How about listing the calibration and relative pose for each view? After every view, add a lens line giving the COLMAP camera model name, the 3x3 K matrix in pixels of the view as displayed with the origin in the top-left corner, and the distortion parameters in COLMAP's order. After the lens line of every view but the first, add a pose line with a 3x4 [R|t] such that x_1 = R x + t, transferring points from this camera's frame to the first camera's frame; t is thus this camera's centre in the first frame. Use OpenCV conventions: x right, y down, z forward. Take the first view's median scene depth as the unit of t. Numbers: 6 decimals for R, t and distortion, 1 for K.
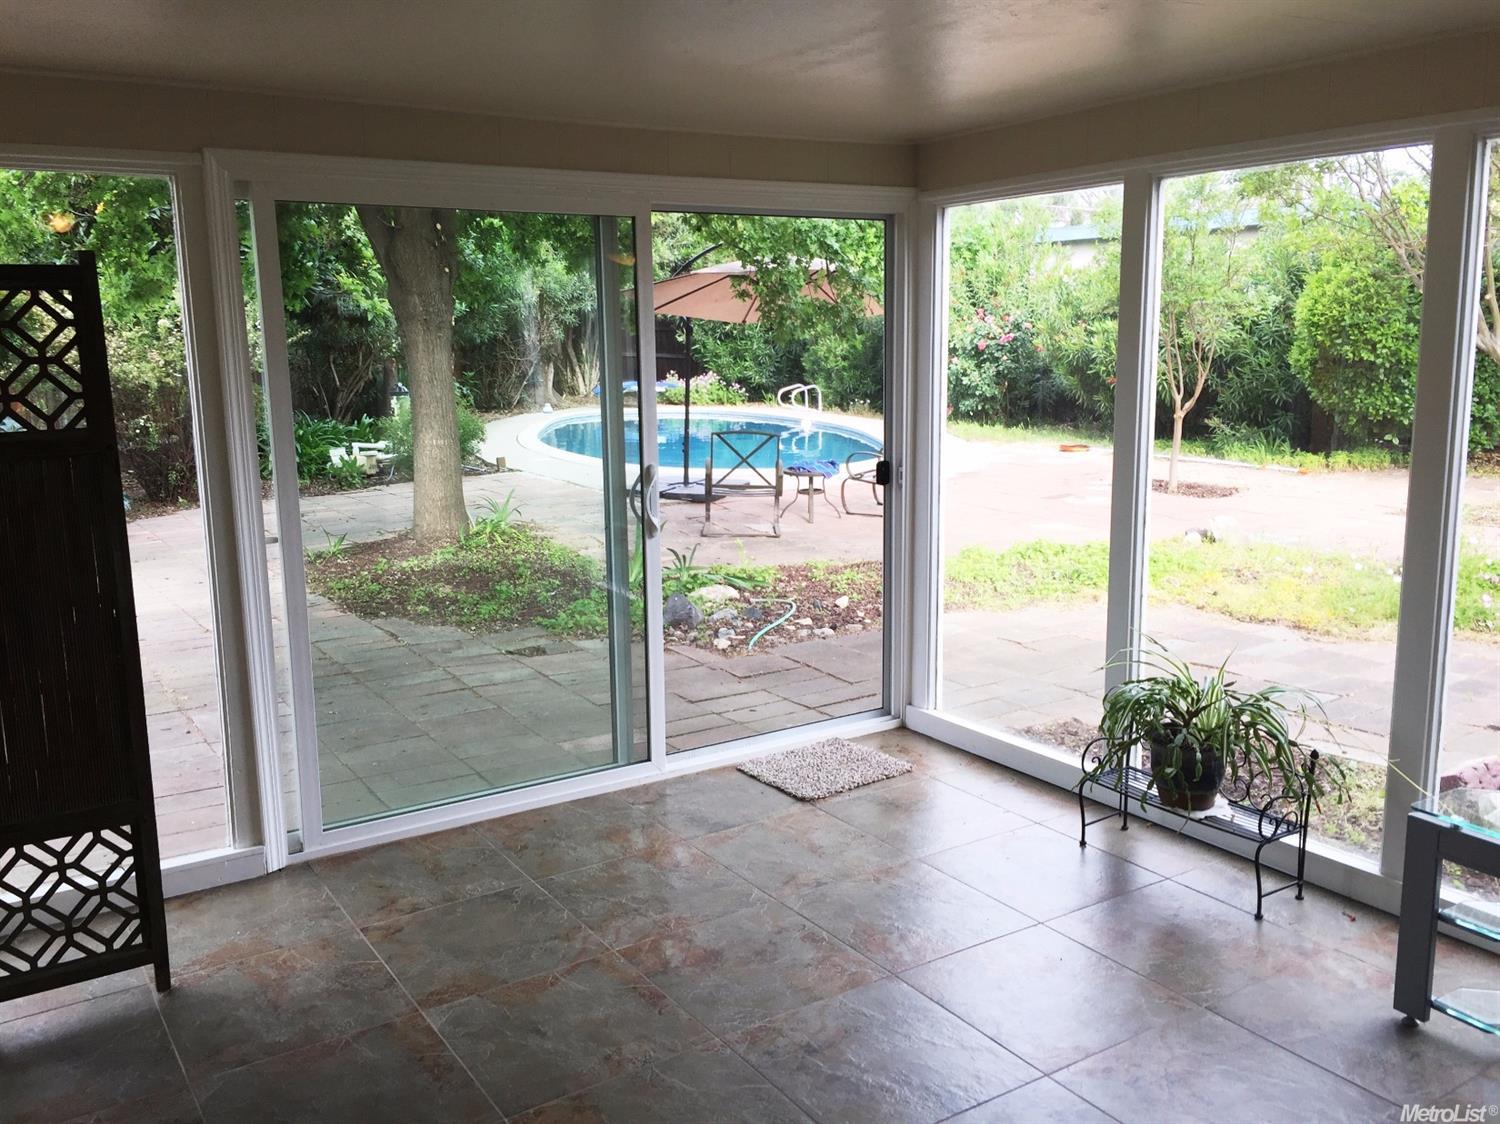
lens RADIAL K [[1275.4, 0, 750.0], [0, 1275.4, 562.0], [0, 0, 1]] dist [0.007185, 0.005132]
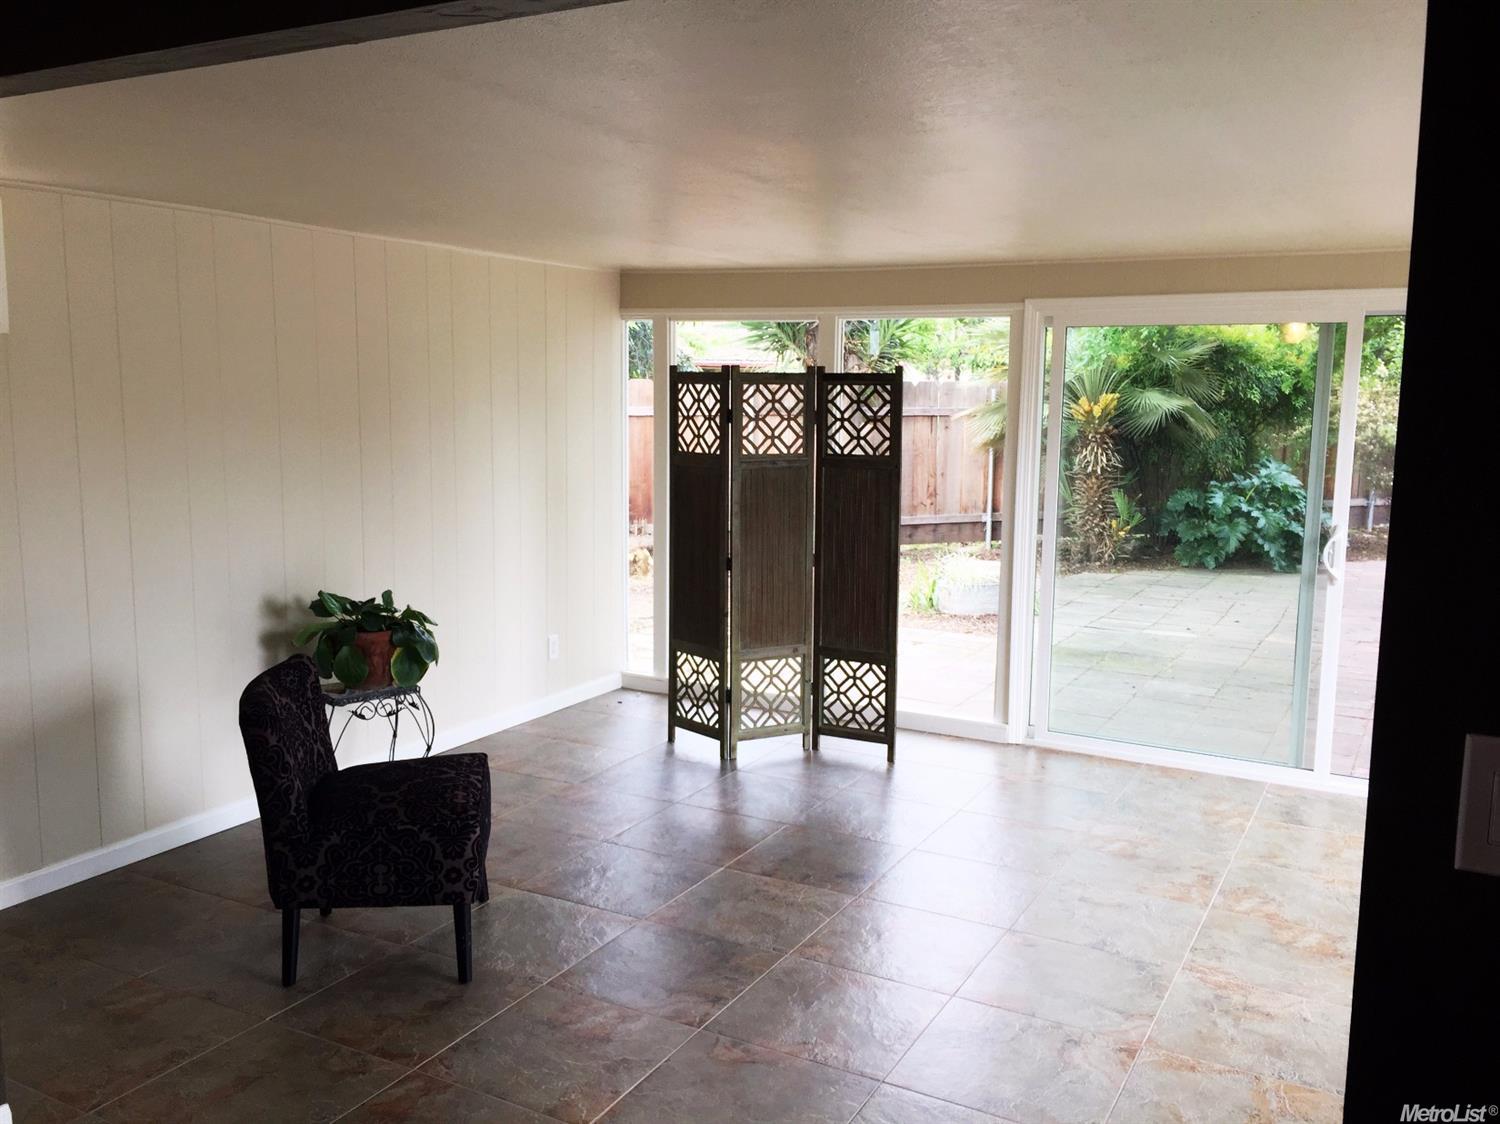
lens RADIAL K [[1275.4, 0, 750.0], [0, 1275.4, 562.0], [0, 0, 1]] dist [0.007185, 0.005132]
pose [[0.460177, 0.136649, -0.877248, 0.989263], [-0.175062, 0.982651, 0.061236, -0.023661], [0.870397, 0.125393, 0.476116, -0.079615]]
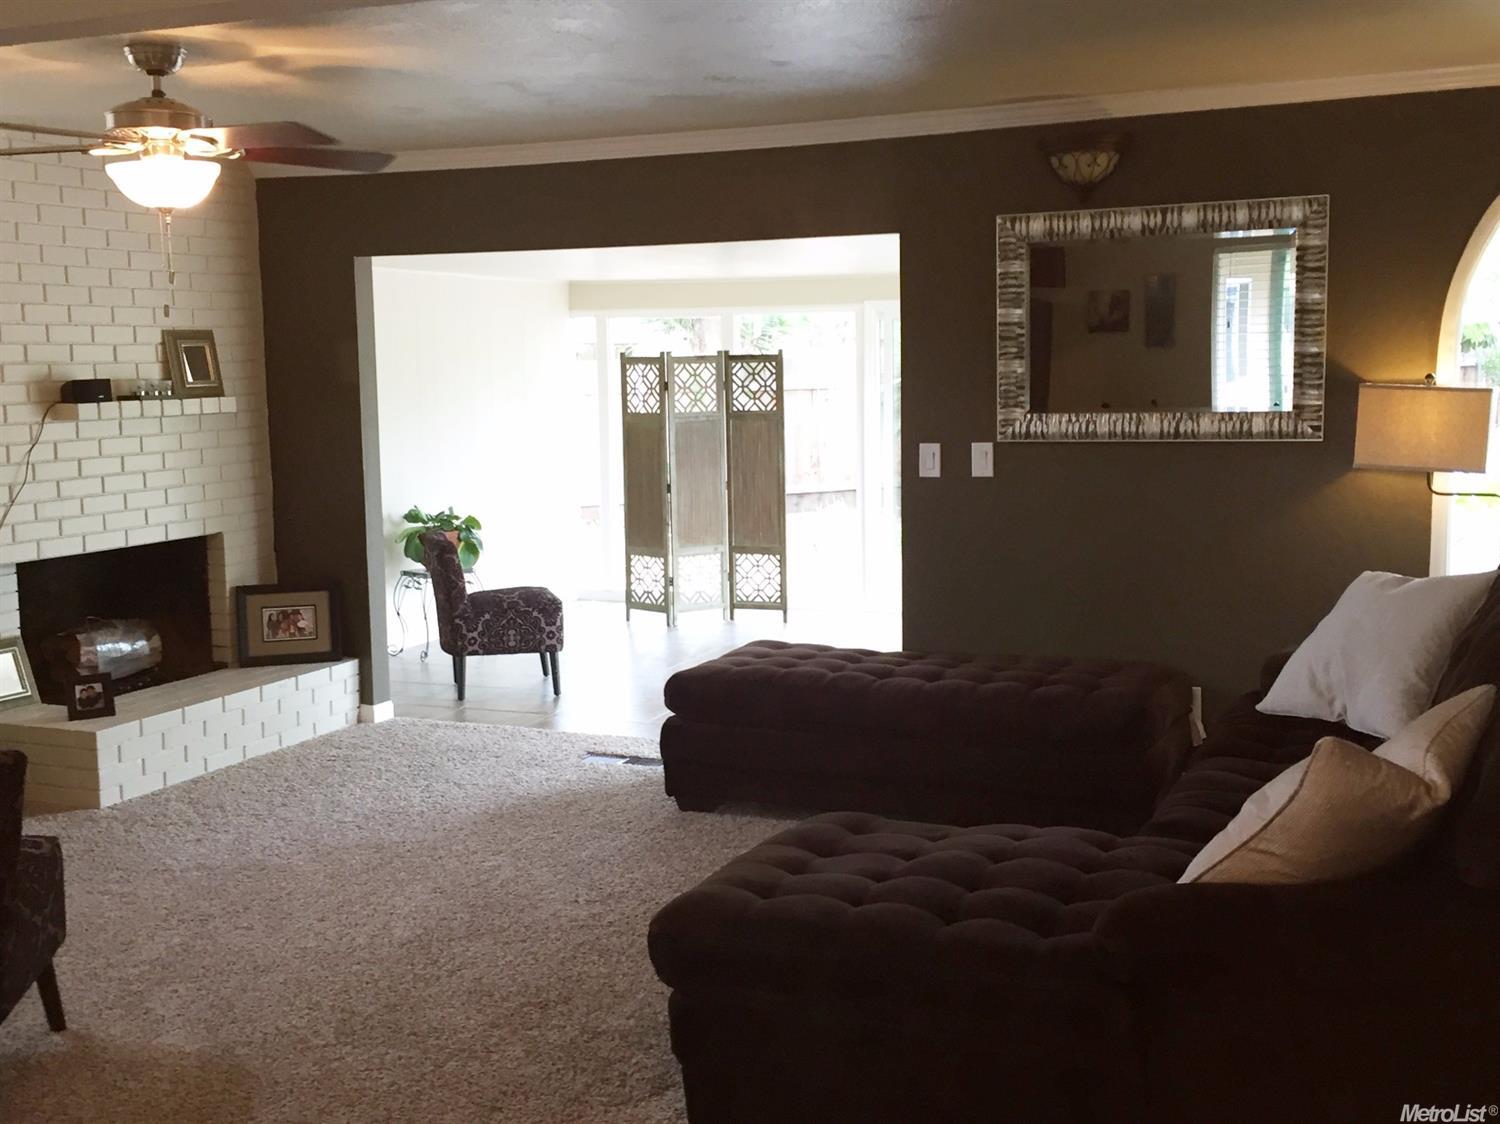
lens RADIAL K [[1670.9, 0, 750.0], [0, 1670.9, 562.0], [0, 0, 1]] dist [-0.009068, -0.003123]
pose [[0.545036, 0.101338, -0.832266, 2.305648], [-0.140693, 0.989647, 0.028364, 0.119306], [0.826523, 0.101634, 0.553651, -0.960151]]
